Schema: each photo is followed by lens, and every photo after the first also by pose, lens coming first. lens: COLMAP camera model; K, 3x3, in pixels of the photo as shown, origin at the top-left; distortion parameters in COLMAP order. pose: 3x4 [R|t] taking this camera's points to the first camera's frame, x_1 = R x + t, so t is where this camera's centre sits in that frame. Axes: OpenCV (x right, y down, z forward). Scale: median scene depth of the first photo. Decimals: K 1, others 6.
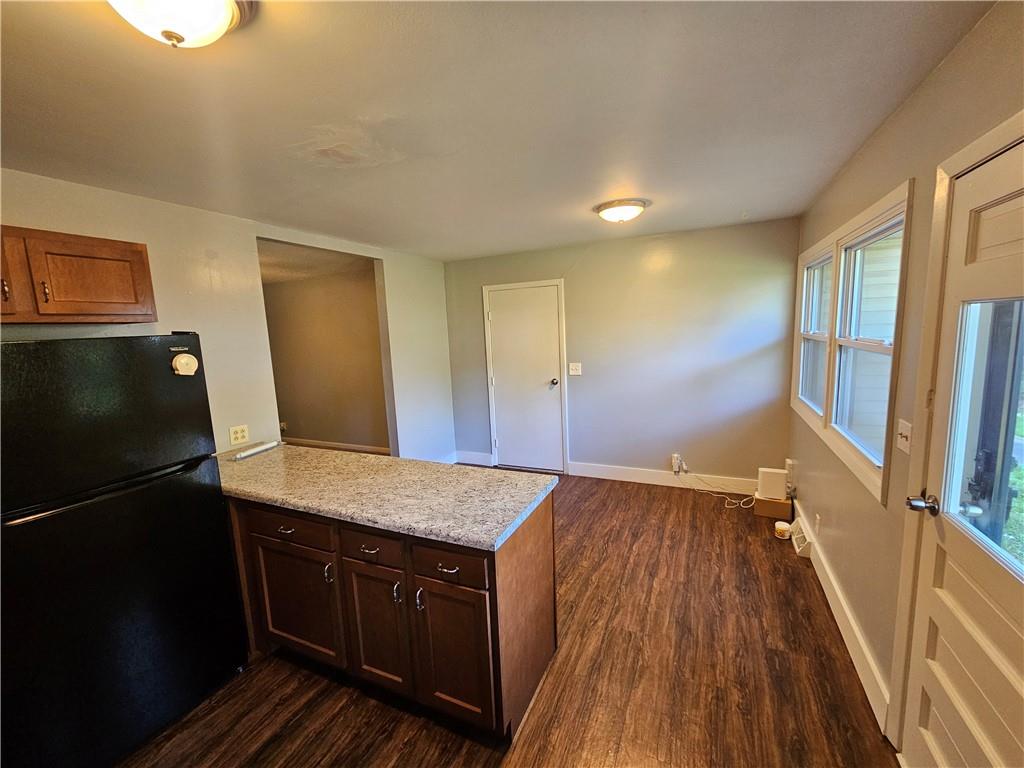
lens RADIAL K [[426.7, 0, 508.4], [0, 426.7, 387.0], [0, 0, 1]] dist [-0.002525, 0.000638]
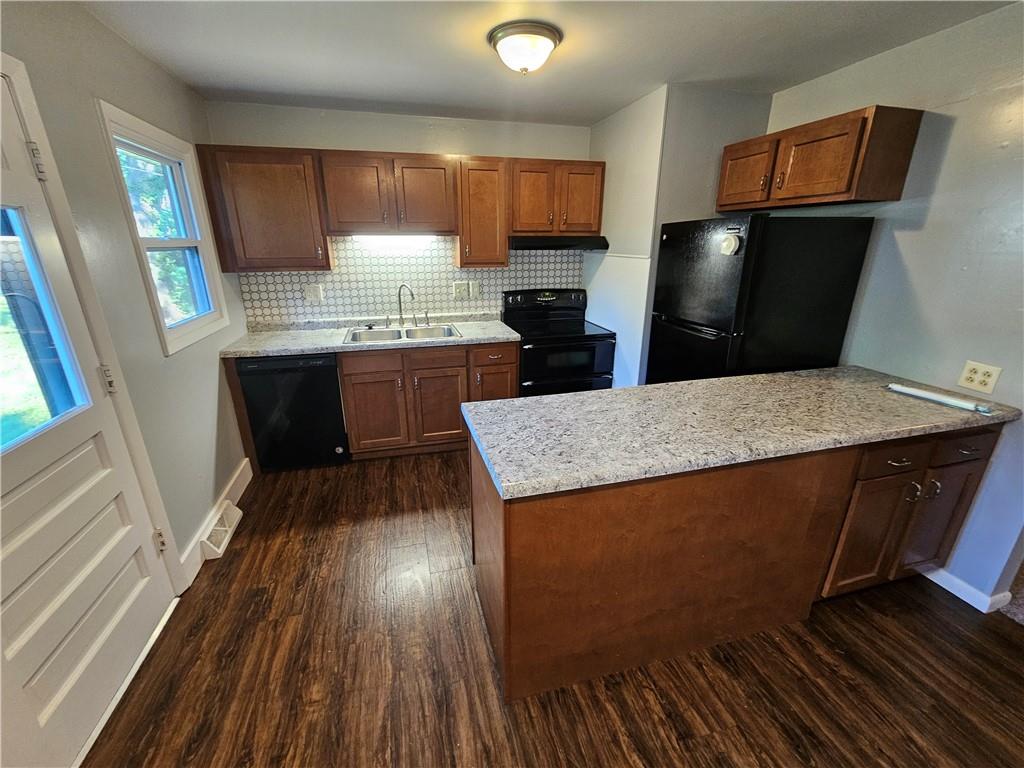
lens RADIAL K [[426.7, 0, 503.8], [0, 426.7, 386.0], [0, 0, 1]] dist [-0.002525, 0.000638]
pose [[-0.767492, 0.246306, -0.591852, 0.433670], [-0.056581, 0.893612, 0.445259, -0.173190], [0.638557, 0.375220, -0.671904, 1.381073]]
